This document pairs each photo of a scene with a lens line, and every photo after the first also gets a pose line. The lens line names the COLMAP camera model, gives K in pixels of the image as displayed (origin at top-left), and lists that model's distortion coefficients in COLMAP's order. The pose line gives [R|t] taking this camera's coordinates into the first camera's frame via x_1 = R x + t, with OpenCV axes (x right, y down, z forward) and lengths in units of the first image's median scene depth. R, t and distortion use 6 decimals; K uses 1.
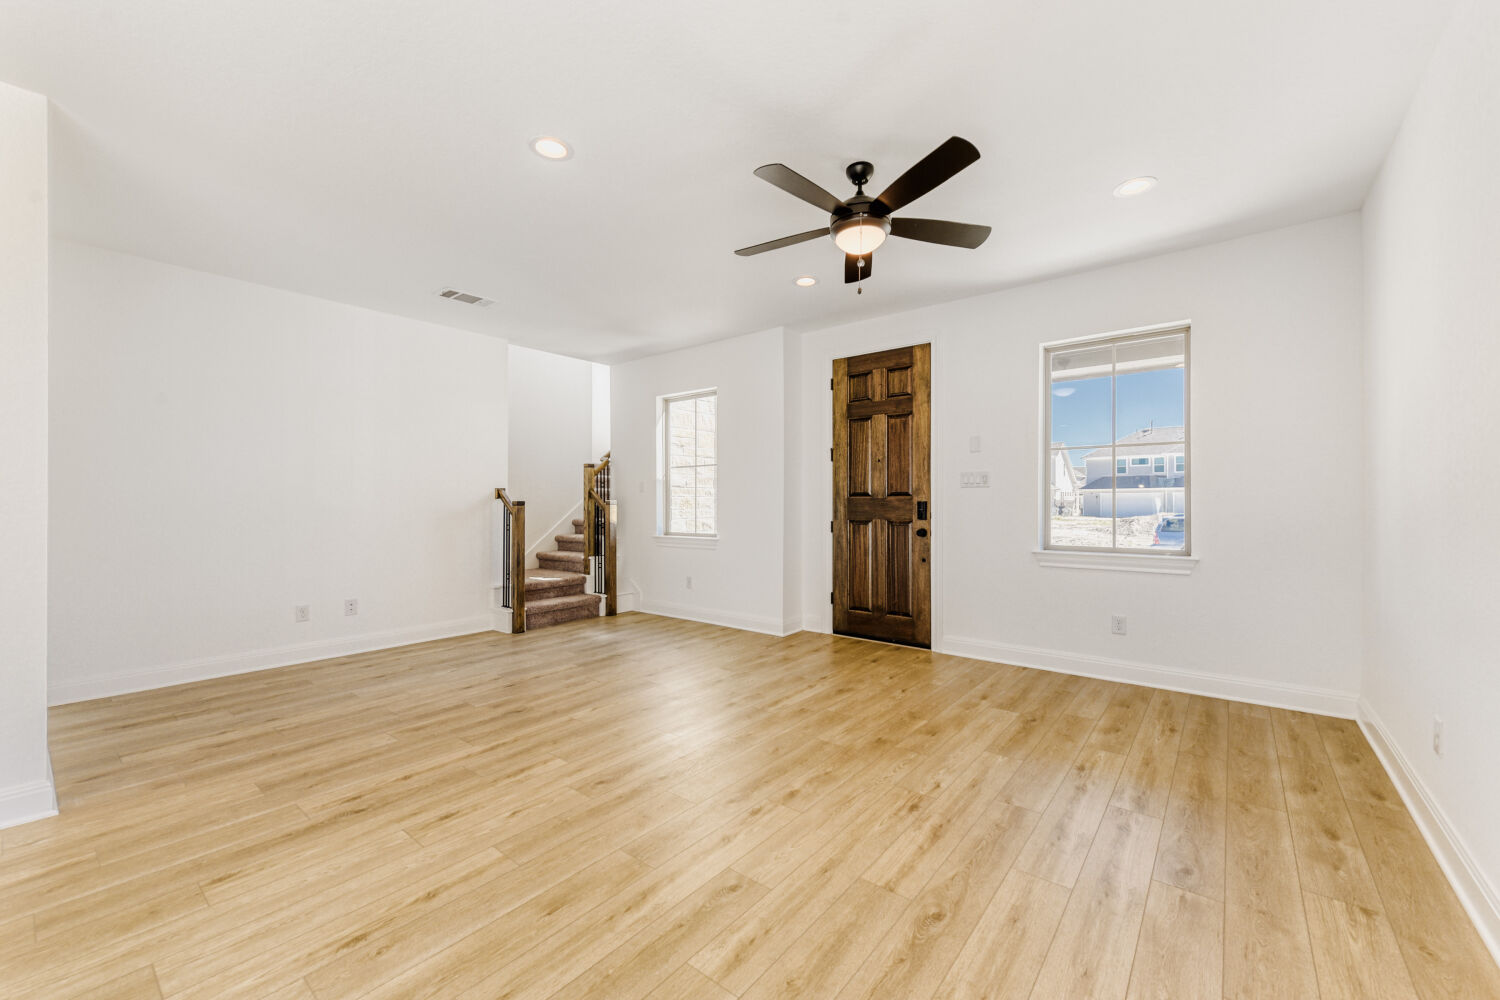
lens RADIAL K [[585.0, 0, 752.7], [0, 585.0, 506.5], [0, 0, 1]] dist [0.002700, -0.000171]
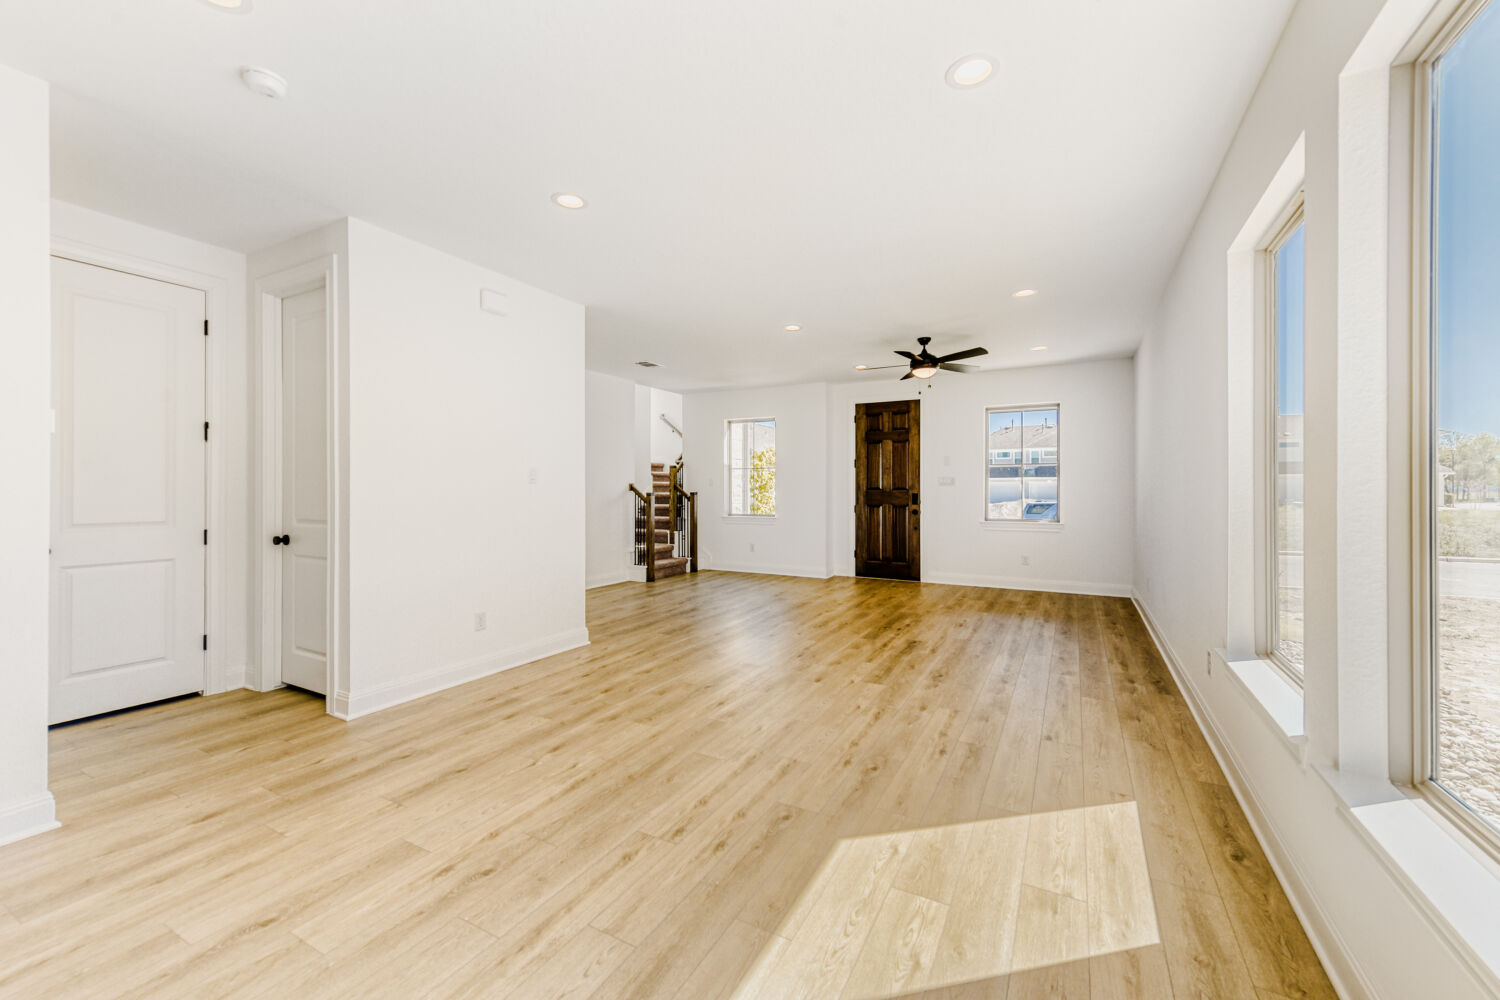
lens RADIAL K [[585.0, 0, 746.7], [0, 585.0, 490.9], [0, 0, 1]] dist [0.002700, -0.000171]
pose [[0.984573, 0.001169, 0.174969, -0.450267], [-0.000460, 0.999992, -0.004096, -0.008243], [-0.174972, 0.003953, 0.984565, -0.534557]]
